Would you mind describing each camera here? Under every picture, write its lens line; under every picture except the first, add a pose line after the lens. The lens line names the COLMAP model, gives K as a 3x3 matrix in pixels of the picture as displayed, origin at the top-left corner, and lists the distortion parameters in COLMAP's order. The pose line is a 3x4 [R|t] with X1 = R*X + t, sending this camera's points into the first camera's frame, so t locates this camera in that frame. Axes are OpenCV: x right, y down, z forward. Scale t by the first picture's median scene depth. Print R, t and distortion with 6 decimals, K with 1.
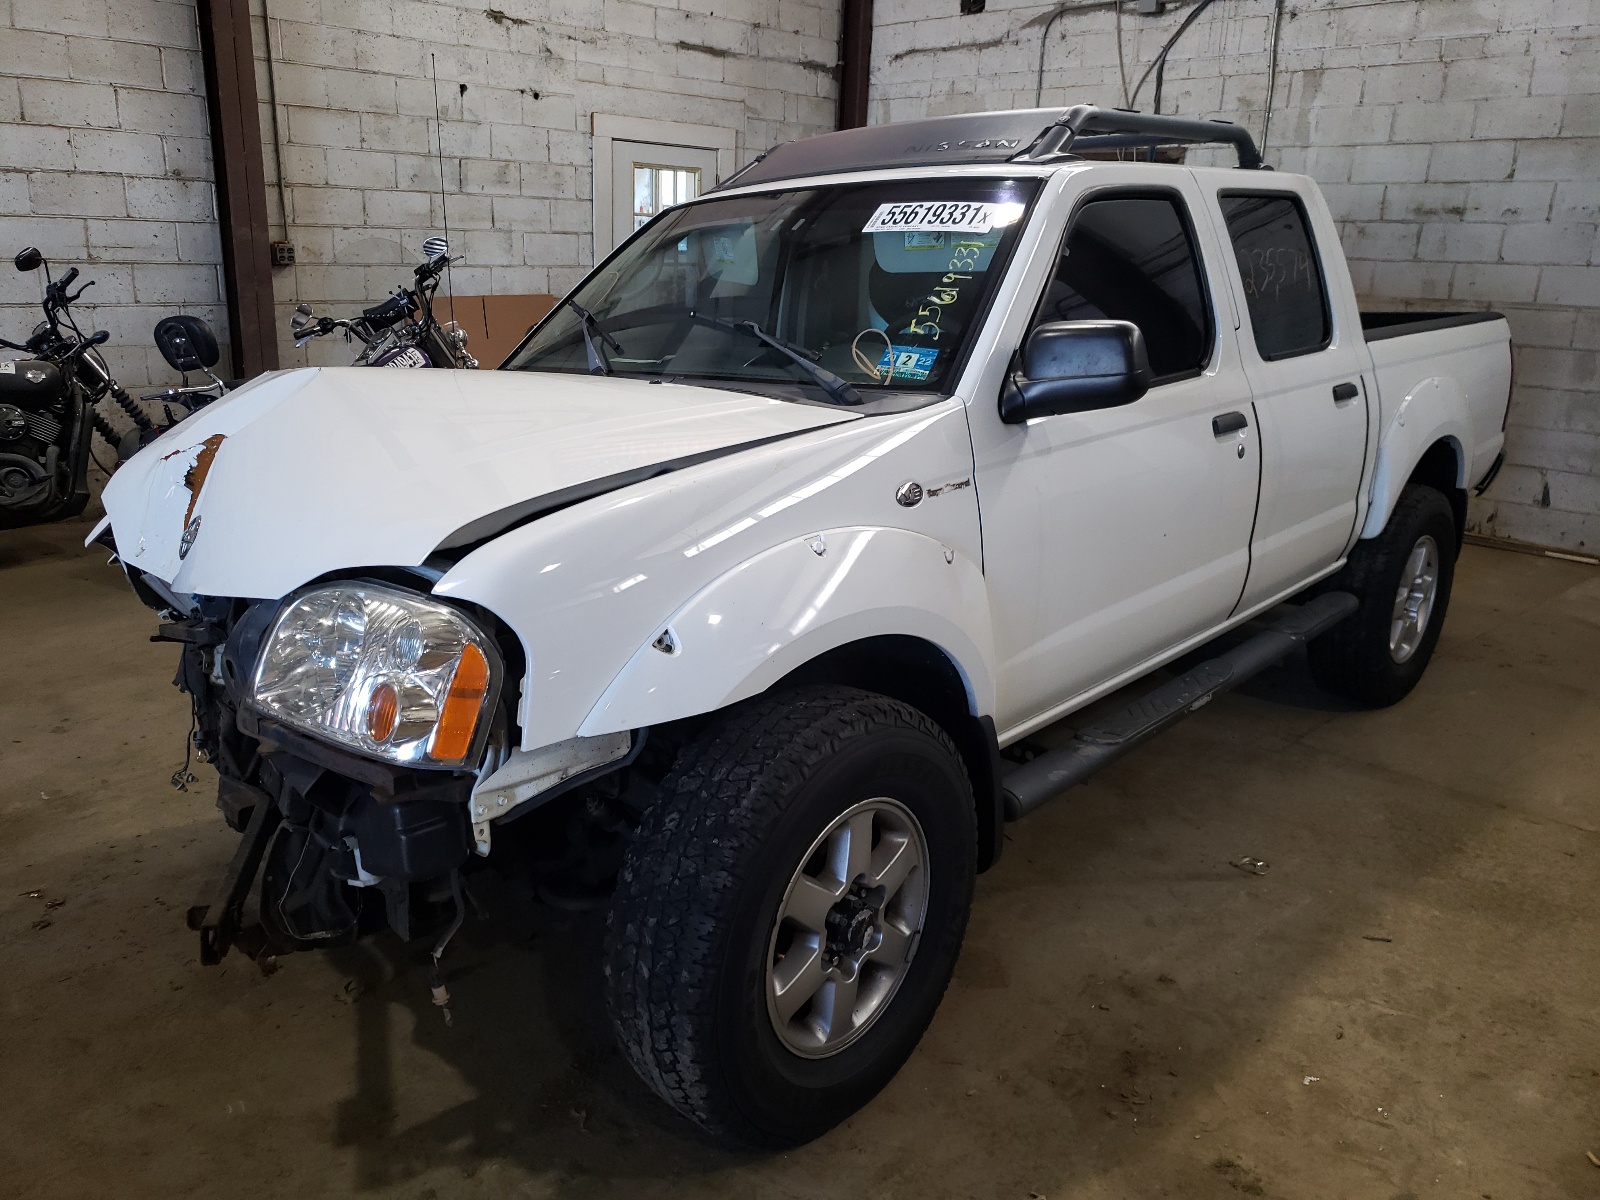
lens RADIAL K [[1242.5, 0, 803.7], [0, 1242.5, 600.9], [0, 0, 1]] dist [0.027860, -0.001487]
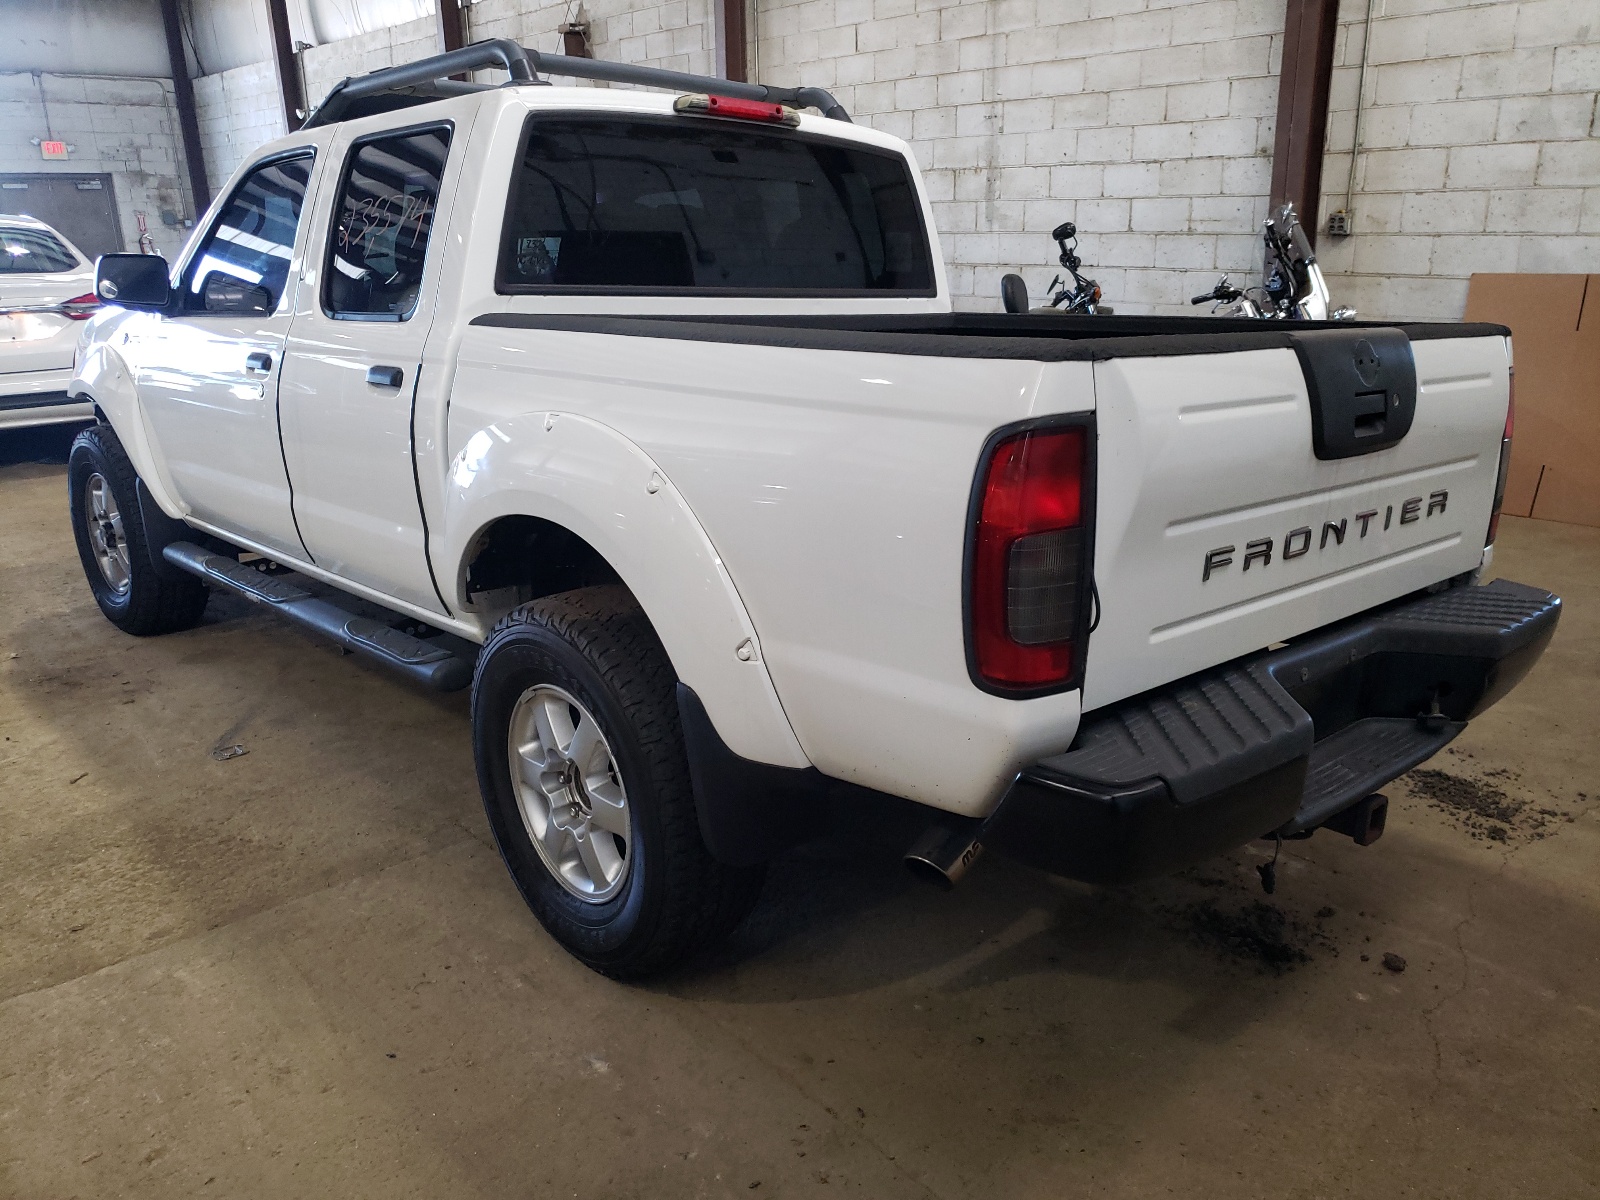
lens RADIAL K [[1242.5, 0, 810.5], [0, 1242.5, 599.0], [0, 0, 1]] dist [0.027860, -0.001487]
pose [[-0.075173, 0.274716, -0.958582, 0.689627], [-0.267245, 0.920585, 0.284785, -0.190596], [0.960692, 0.277585, 0.004214, 0.739900]]
